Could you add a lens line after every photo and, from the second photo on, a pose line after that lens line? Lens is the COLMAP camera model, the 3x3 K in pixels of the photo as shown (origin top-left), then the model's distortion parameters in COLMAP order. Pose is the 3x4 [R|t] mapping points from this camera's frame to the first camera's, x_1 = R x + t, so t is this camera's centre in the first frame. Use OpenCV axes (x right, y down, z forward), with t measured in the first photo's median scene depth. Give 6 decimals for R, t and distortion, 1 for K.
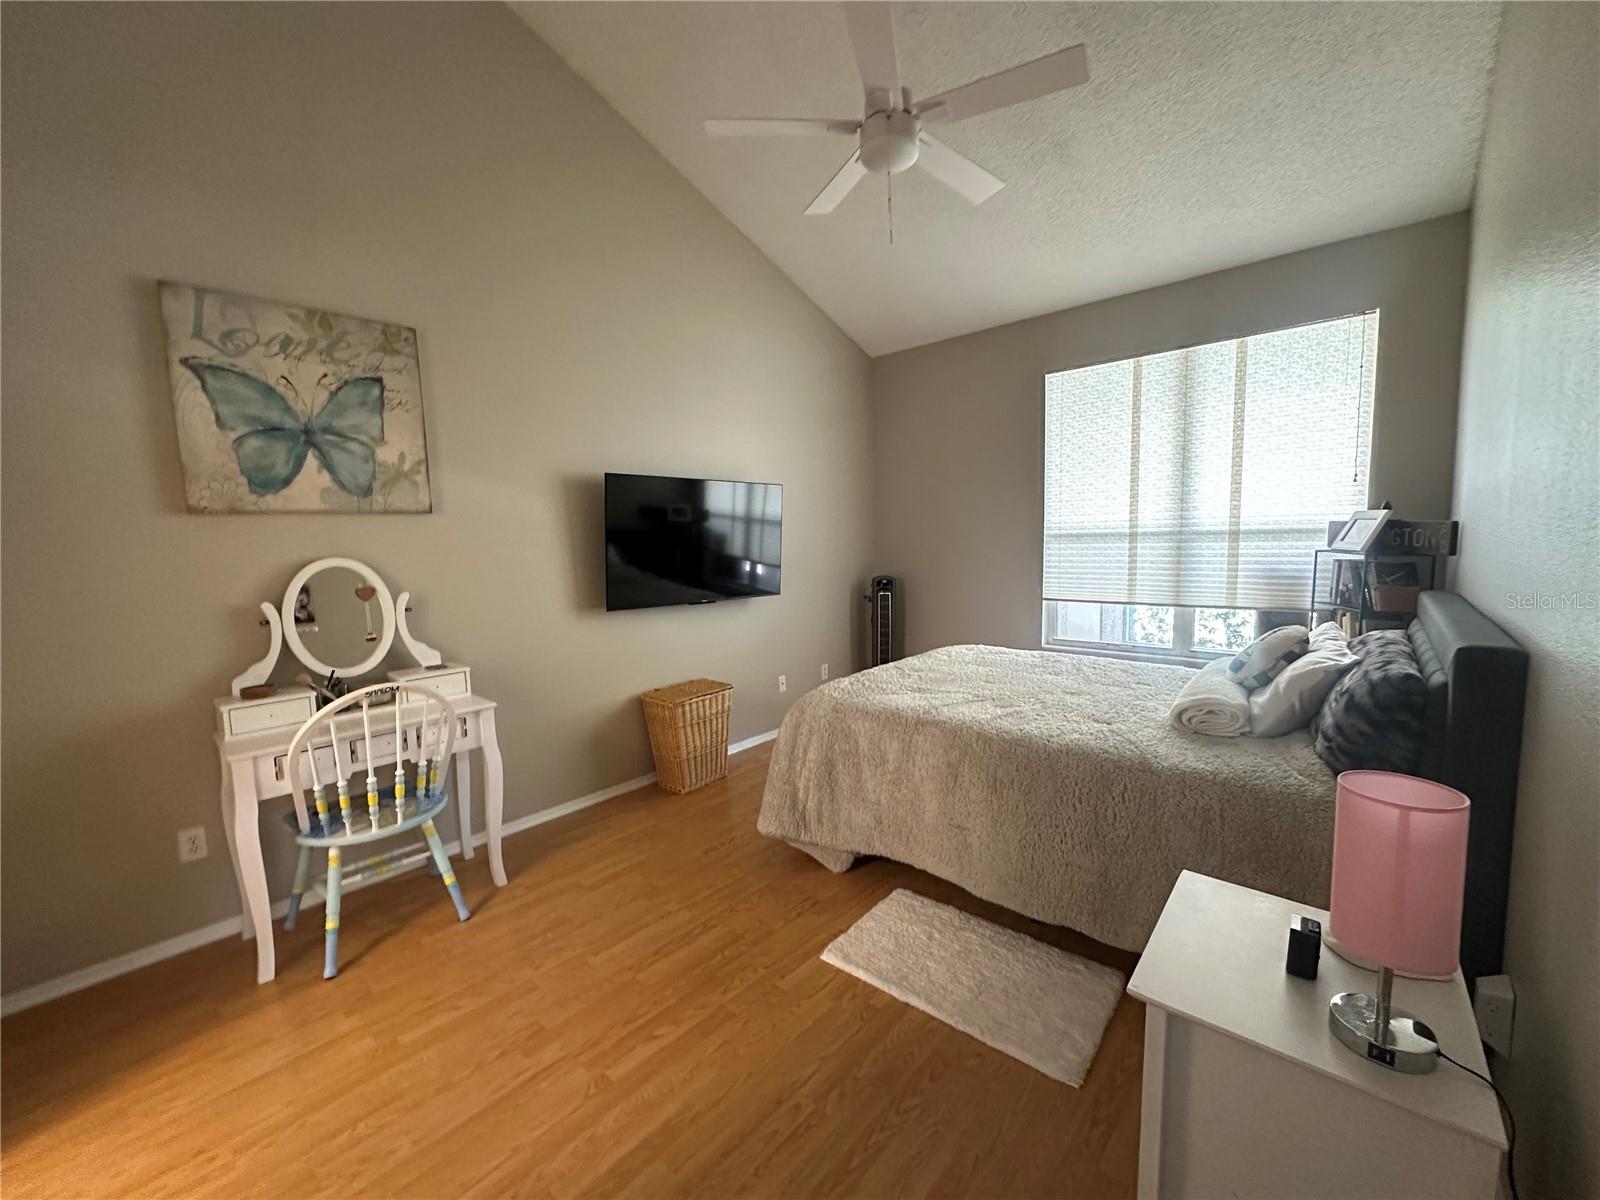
lens RADIAL K [[640.8, 0, 794.5], [0, 640.8, 599.3], [0, 0, 1]] dist [-0.002764, 0.000052]
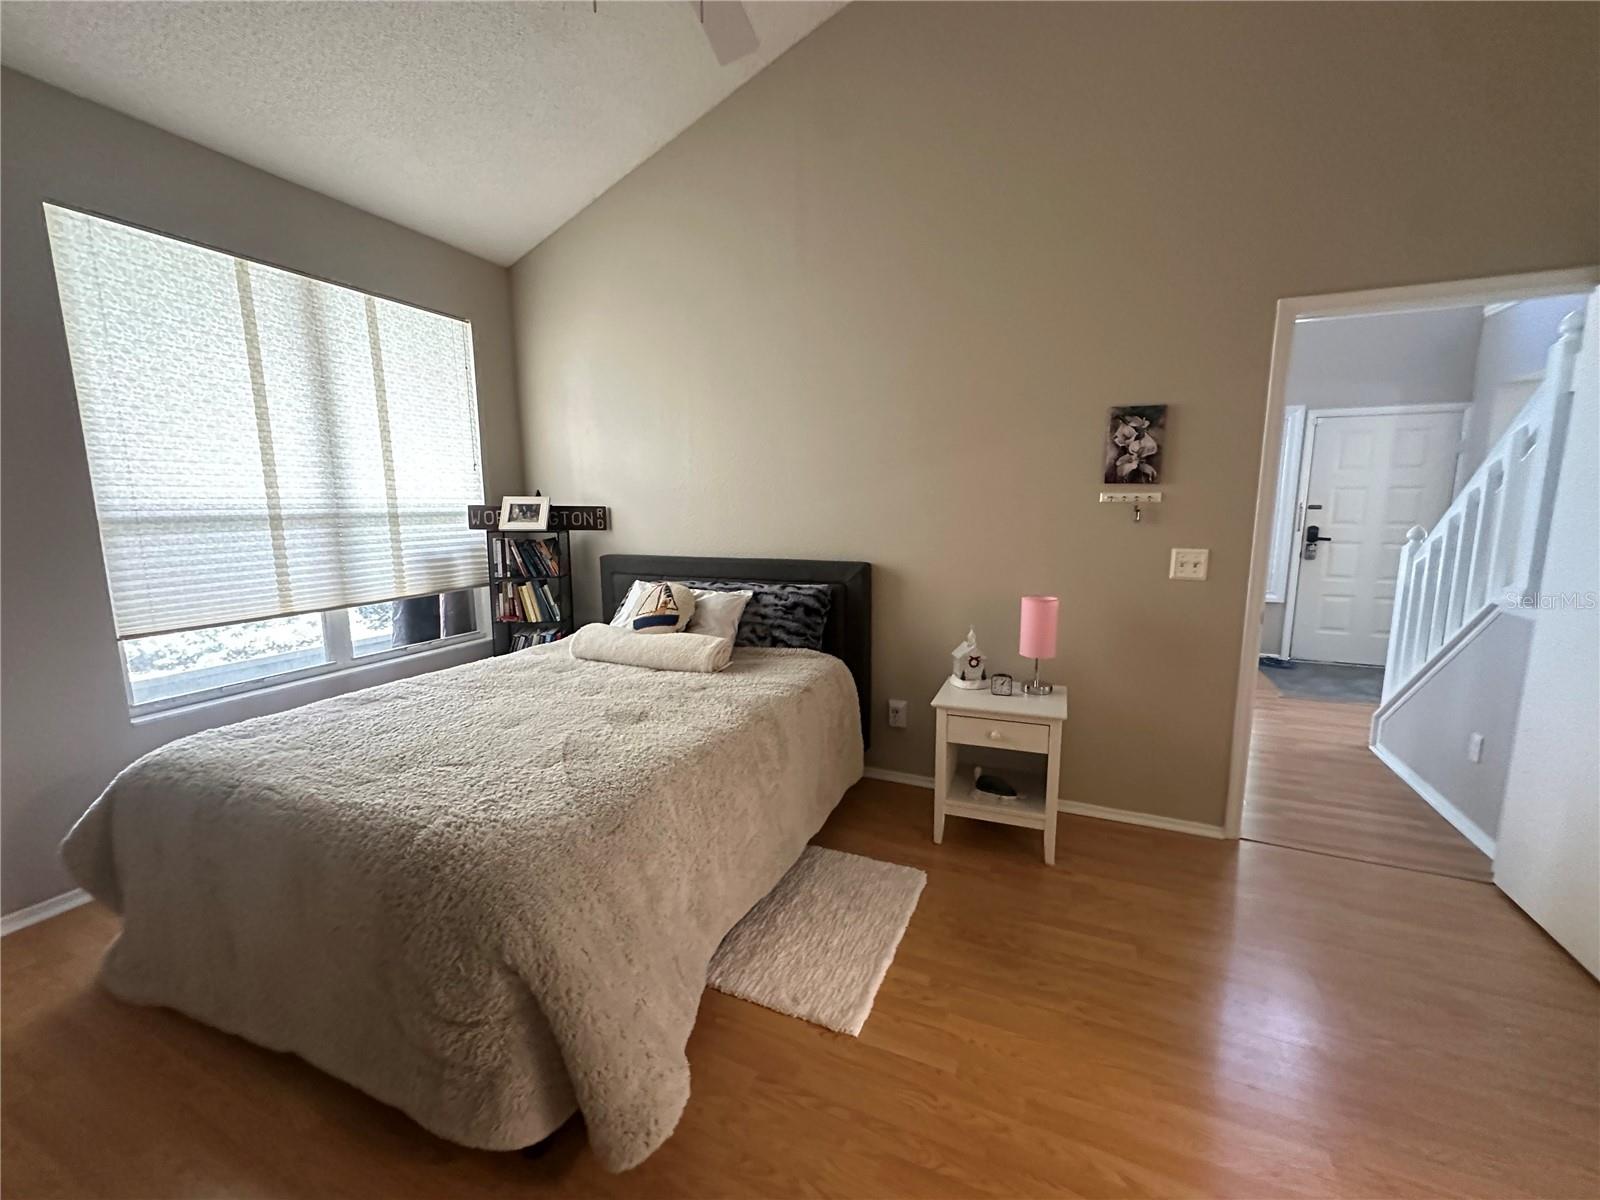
lens RADIAL K [[640.8, 0, 797.8], [0, 640.8, 601.2], [0, 0, 1]] dist [-0.002764, 0.000052]
pose [[-0.315239, -0.116462, 0.941839, -0.558014], [0.108473, 0.981515, 0.157674, -0.101649], [-0.942793, 0.151869, -0.296779, 1.153343]]
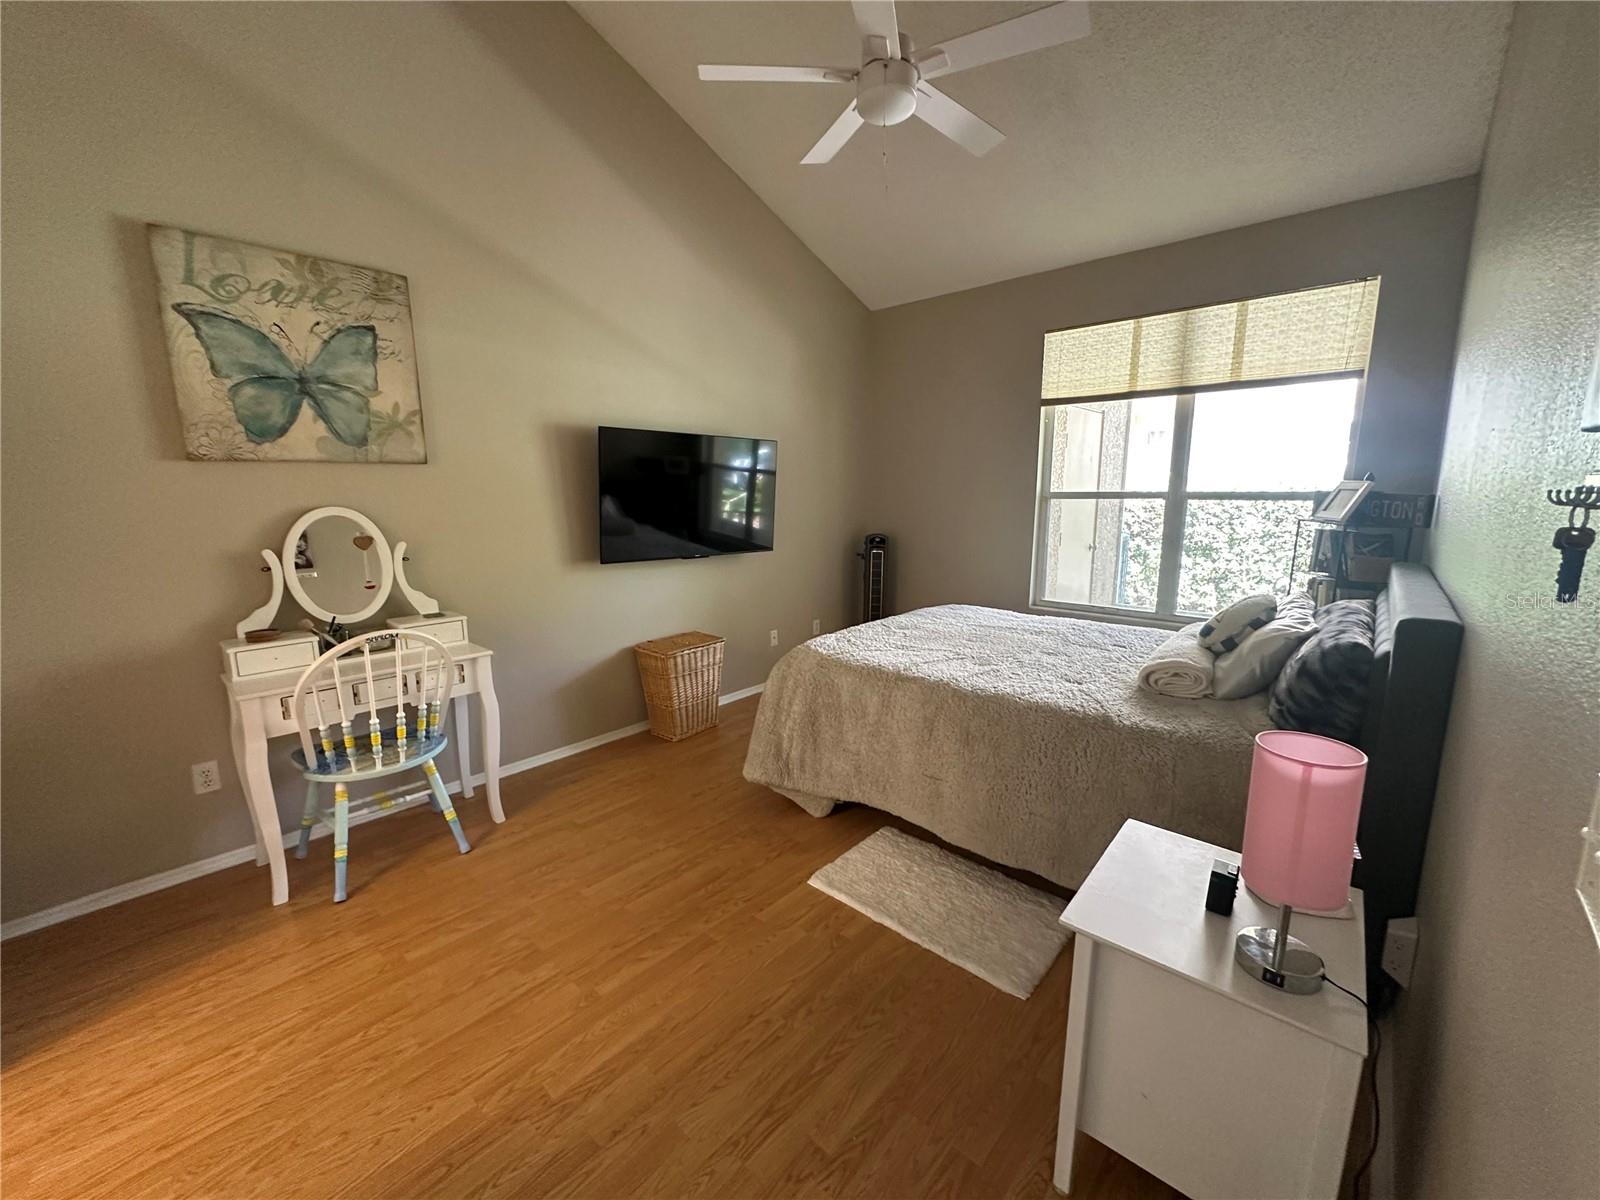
lens RADIAL K [[640.8, 0, 794.0], [0, 640.8, 600.1], [0, 0, 1]] dist [-0.002764, 0.000052]
pose [[0.999760, 0.021890, 0.000757, 0.021290], [-0.021888, 0.997155, 0.072135, -0.006149], [0.000824, -0.072134, 0.997395, -0.030062]]
